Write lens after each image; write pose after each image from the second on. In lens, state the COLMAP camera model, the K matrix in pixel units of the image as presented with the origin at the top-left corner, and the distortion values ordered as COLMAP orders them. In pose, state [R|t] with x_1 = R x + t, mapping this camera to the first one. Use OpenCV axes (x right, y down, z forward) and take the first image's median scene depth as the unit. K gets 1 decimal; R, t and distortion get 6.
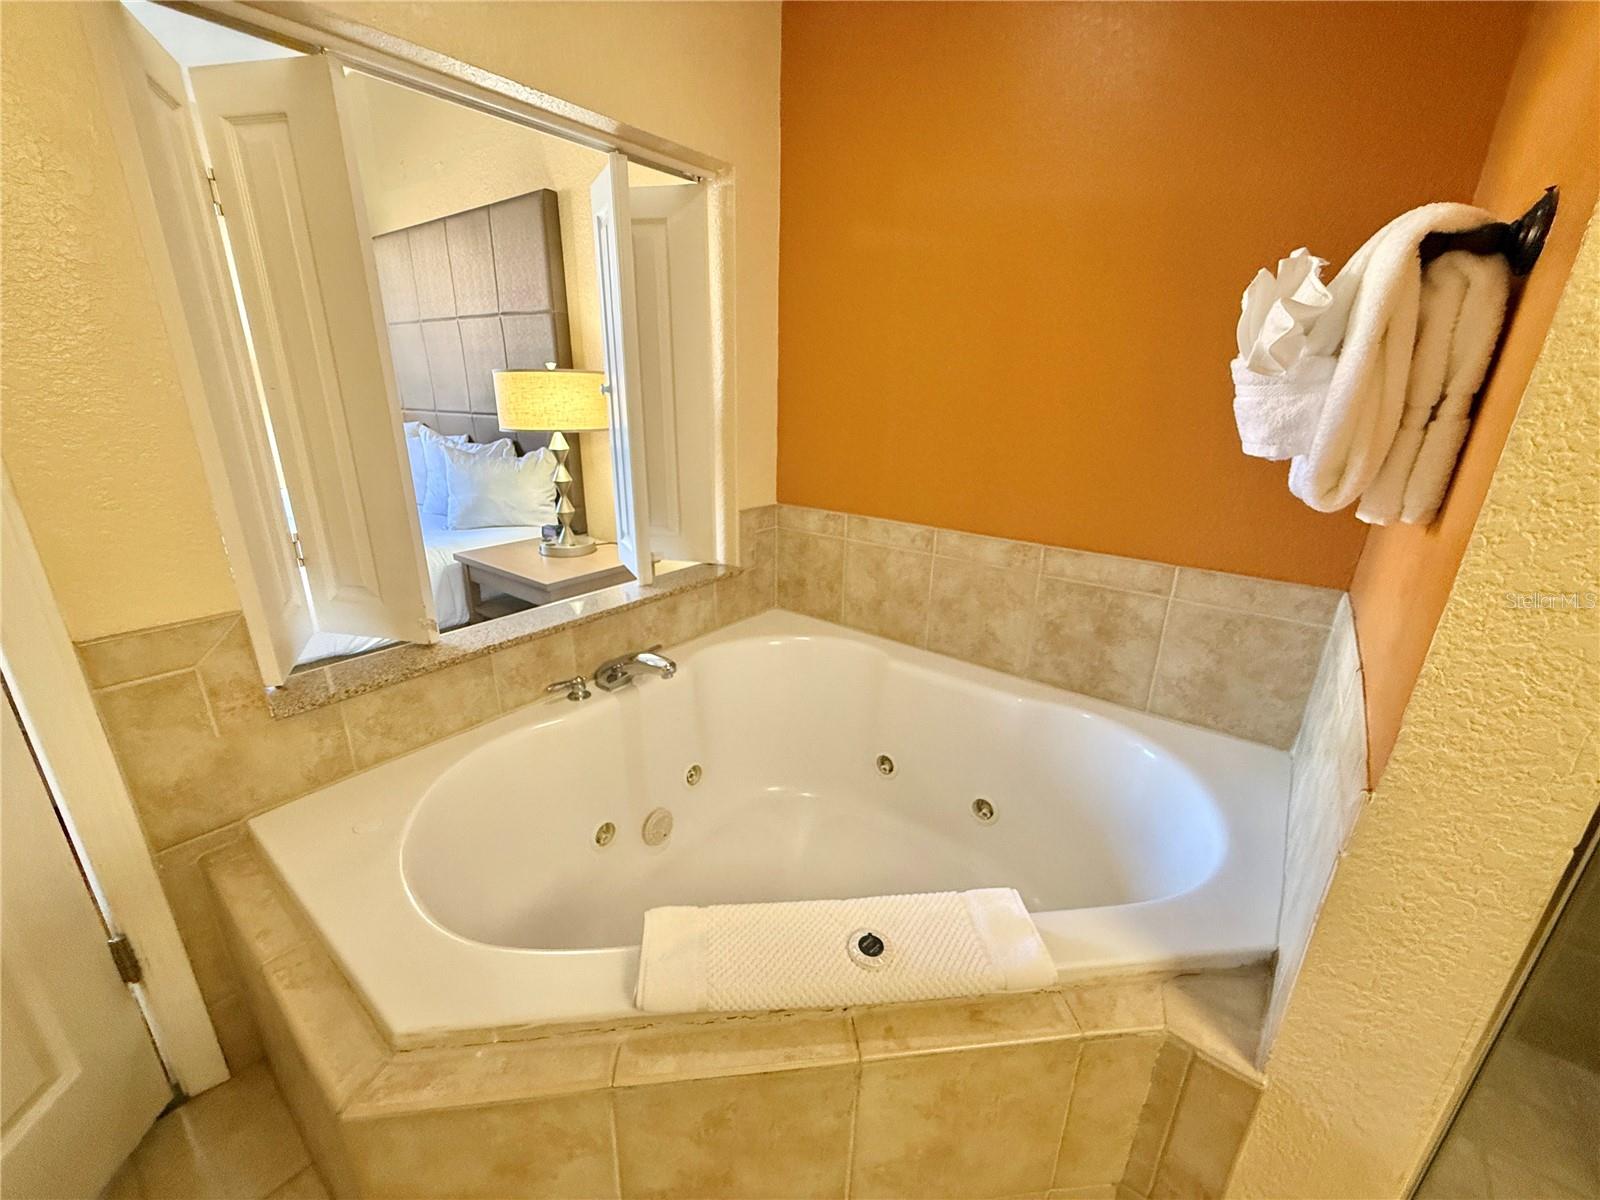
lens RADIAL K [[637.2, 0, 793.8], [0, 637.2, 601.5], [0, 0, 1]] dist [-0.001416, 0.000189]
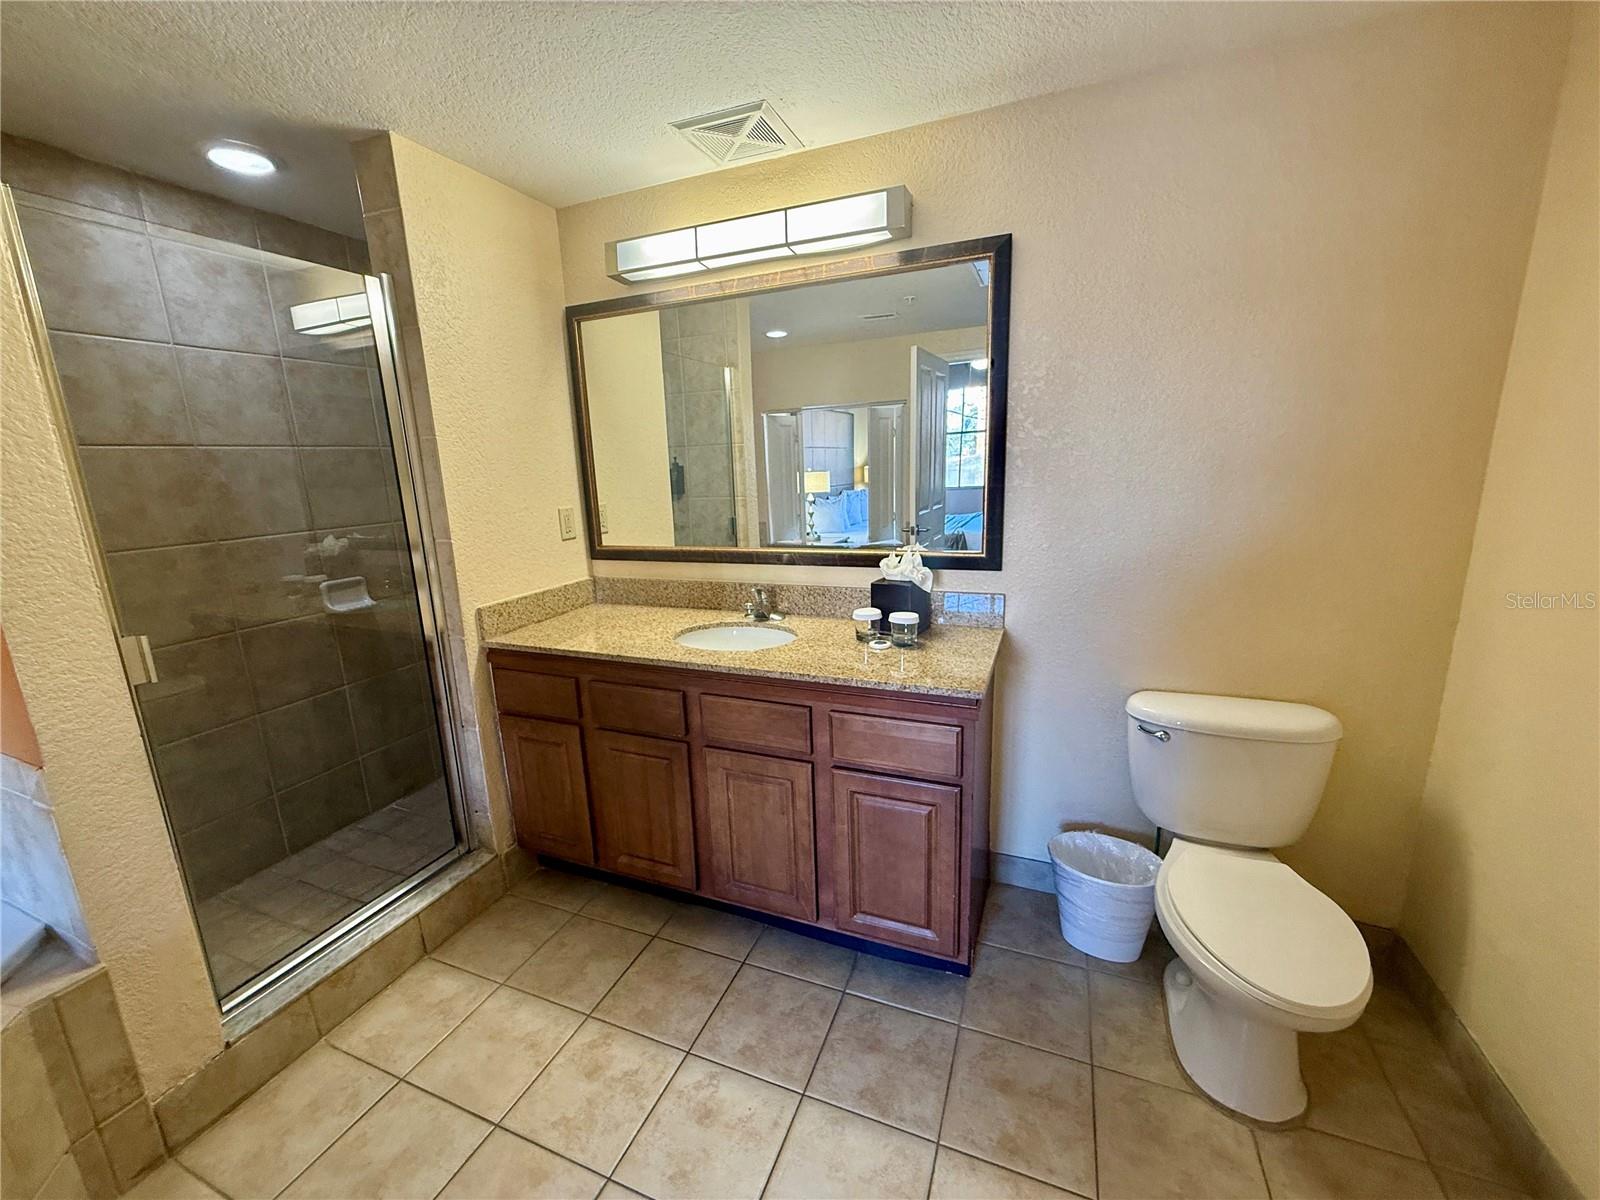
lens RADIAL K [[637.2, 0, 793.8], [0, 637.2, 601.5], [0, 0, 1]] dist [-0.001416, 0.000189]
pose [[-0.255335, -0.217188, 0.942143, -0.974721], [0.342592, 0.890895, 0.298221, 0.059440], [-0.904121, 0.398917, -0.153070, -0.659294]]
